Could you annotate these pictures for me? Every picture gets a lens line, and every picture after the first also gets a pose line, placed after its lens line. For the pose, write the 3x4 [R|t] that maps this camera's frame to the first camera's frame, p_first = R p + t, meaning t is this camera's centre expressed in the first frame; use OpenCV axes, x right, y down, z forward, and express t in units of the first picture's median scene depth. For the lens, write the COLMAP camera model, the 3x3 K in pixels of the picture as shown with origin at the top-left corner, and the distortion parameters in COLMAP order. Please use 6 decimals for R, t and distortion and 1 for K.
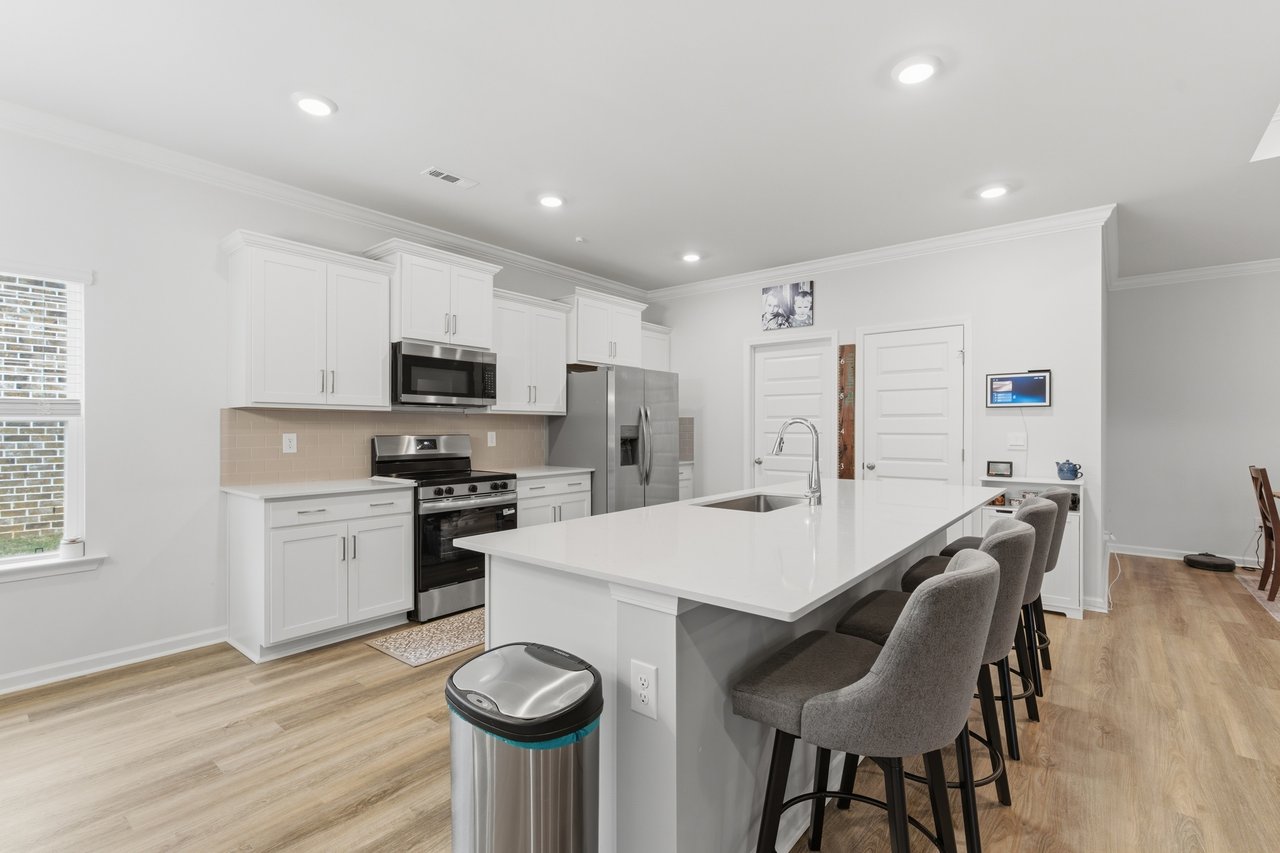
lens RADIAL K [[582.2, 0, 640.0], [0, 582.2, 426.5], [0, 0, 1]] dist [0.000663, 0.000558]
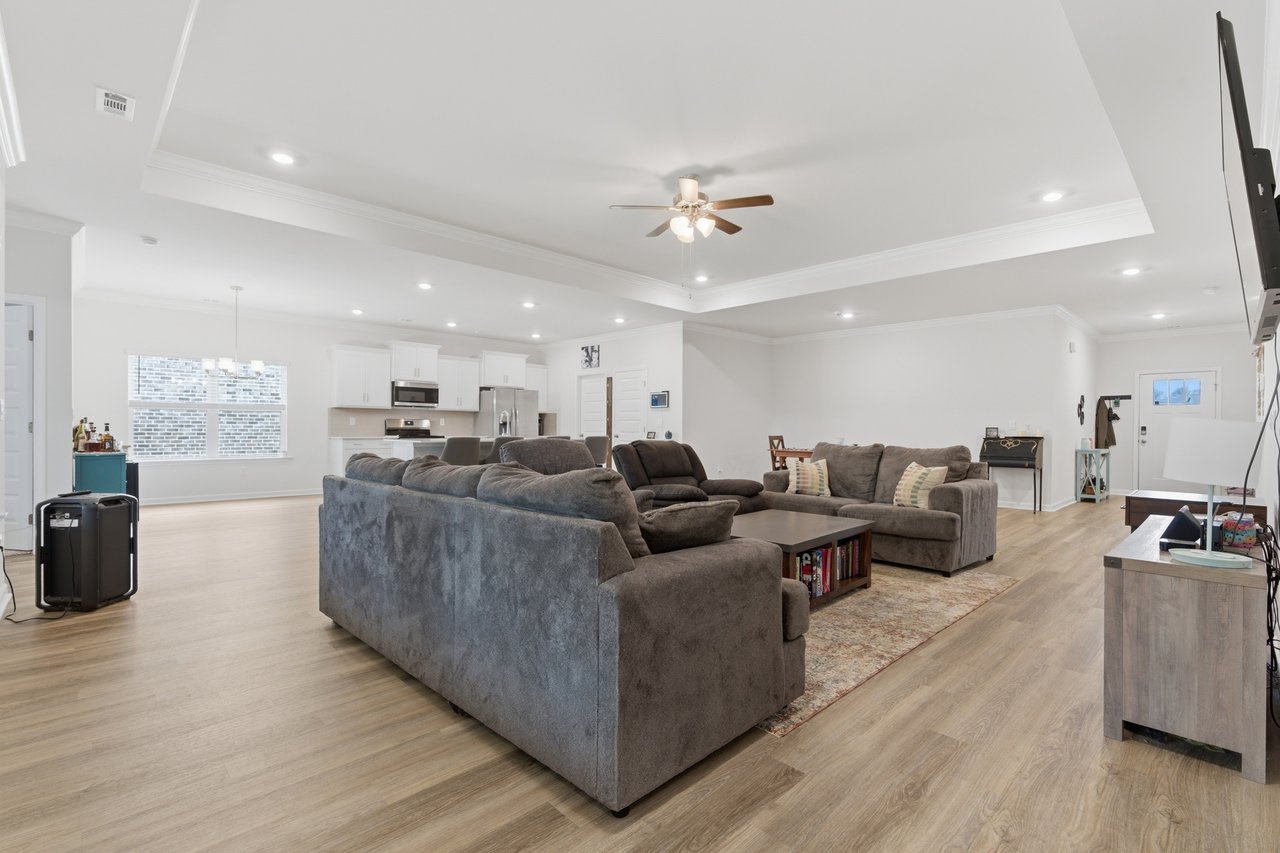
lens RADIAL K [[582.2, 0, 640.0], [0, 582.2, 426.5], [0, 0, 1]] dist [0.000663, 0.000558]
pose [[0.993515, 0.004026, -0.113634, 0.805457], [-0.004311, 0.999988, -0.002259, 0.044424], [0.113623, 0.002734, 0.993520, -1.192695]]
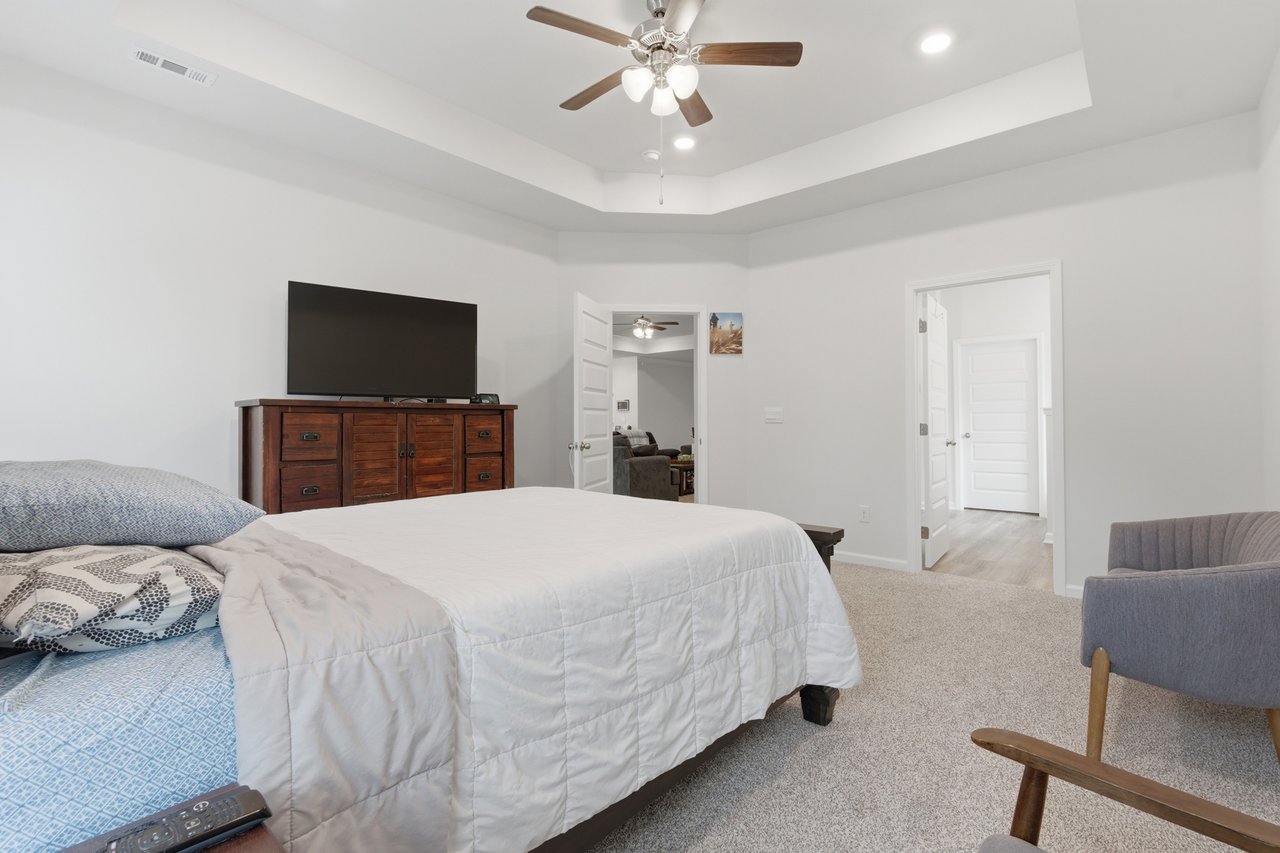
lens RADIAL K [[582.2, 0, 640.0], [0, 582.2, 426.5], [0, 0, 1]] dist [0.000663, 0.000558]
pose [[0.999500, -0.009739, -0.030085, 0.830901], [0.009930, 0.999931, 0.006212, 0.041305], [0.030023, -0.006508, 0.999528, -2.419965]]
